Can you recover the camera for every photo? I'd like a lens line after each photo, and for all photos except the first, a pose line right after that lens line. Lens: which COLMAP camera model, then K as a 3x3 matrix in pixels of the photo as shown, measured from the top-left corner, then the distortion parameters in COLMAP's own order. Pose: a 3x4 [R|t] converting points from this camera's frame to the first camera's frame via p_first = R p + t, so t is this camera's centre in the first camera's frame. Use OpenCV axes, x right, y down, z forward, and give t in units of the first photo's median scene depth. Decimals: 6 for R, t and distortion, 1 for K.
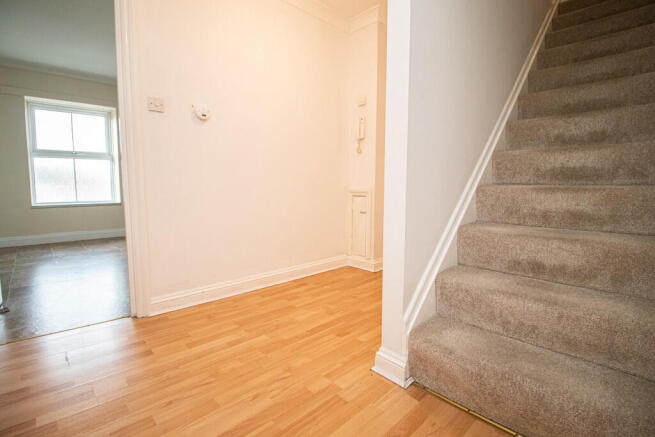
lens RADIAL K [[306.2, 0, 323.1], [0, 306.2, 216.2], [0, 0, 1]] dist [-0.014544, -0.003221]
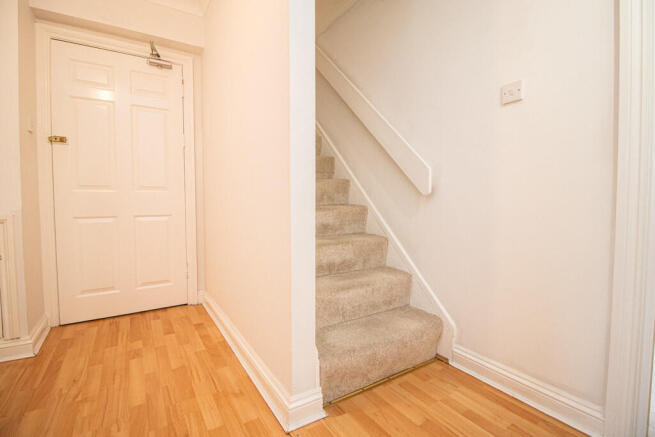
lens RADIAL K [[306.2, 0, 324.7], [0, 306.2, 217.8], [0, 0, 1]] dist [-0.014544, -0.003221]
pose [[0.195437, -0.050682, 0.979406, -0.676186], [0.106176, 0.993887, 0.030244, -0.099738], [-0.974952, 0.098079, 0.199623, 0.771223]]
